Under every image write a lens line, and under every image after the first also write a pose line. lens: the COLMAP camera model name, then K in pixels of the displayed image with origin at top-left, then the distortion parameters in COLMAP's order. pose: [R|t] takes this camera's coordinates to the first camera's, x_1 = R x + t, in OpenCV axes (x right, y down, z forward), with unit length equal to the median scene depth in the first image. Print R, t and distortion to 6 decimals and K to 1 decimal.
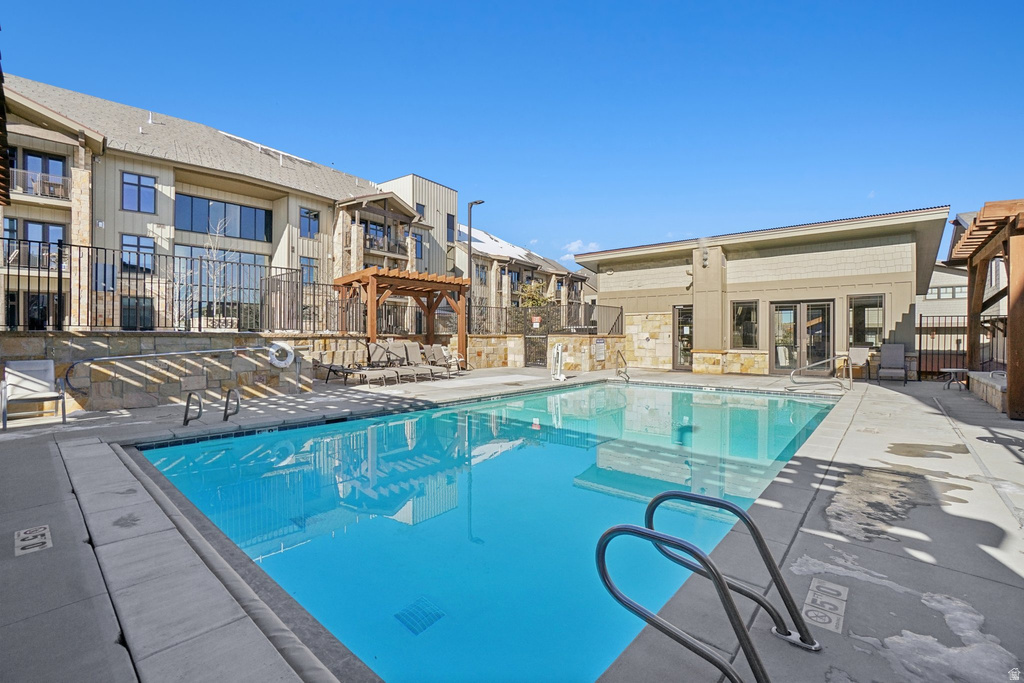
lens RADIAL K [[435.9, 0, 512.0], [0, 435.9, 341.5], [0, 0, 1]] dist [-0.000086, 0.000034]
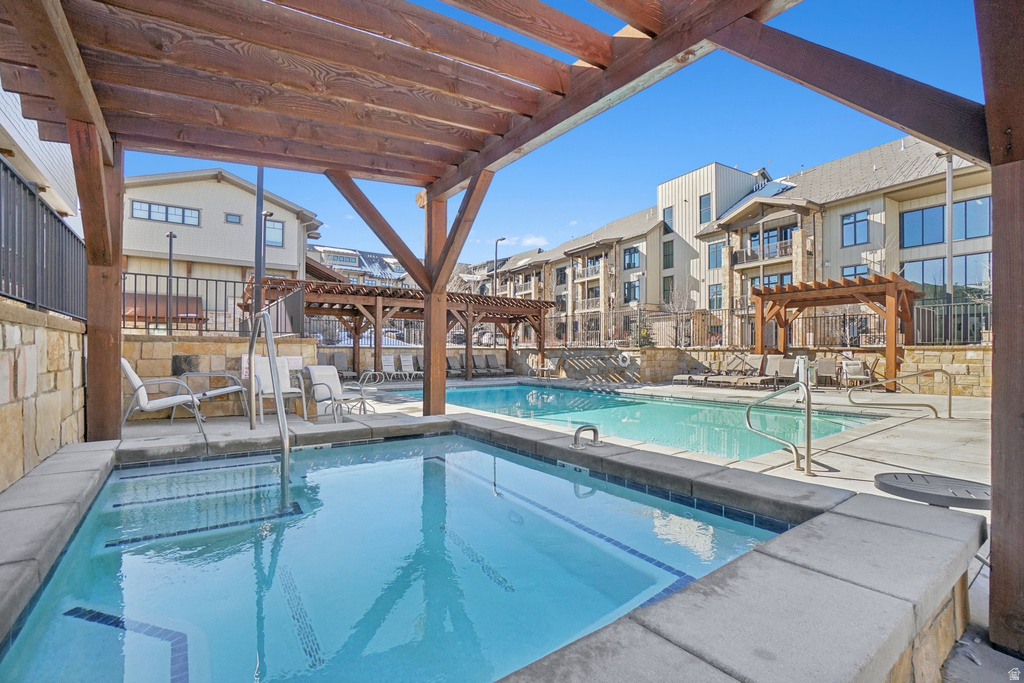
lens RADIAL K [[446.0, 0, 510.1], [0, 446.0, 348.1], [0, 0, 1]] dist [0.000061, 0.000018]
pose [[-0.124783, -0.012676, -0.992103, 0.514004], [-0.014229, 0.999838, -0.010985, 0.003644], [0.992082, 0.012746, -0.124944, 0.286432]]
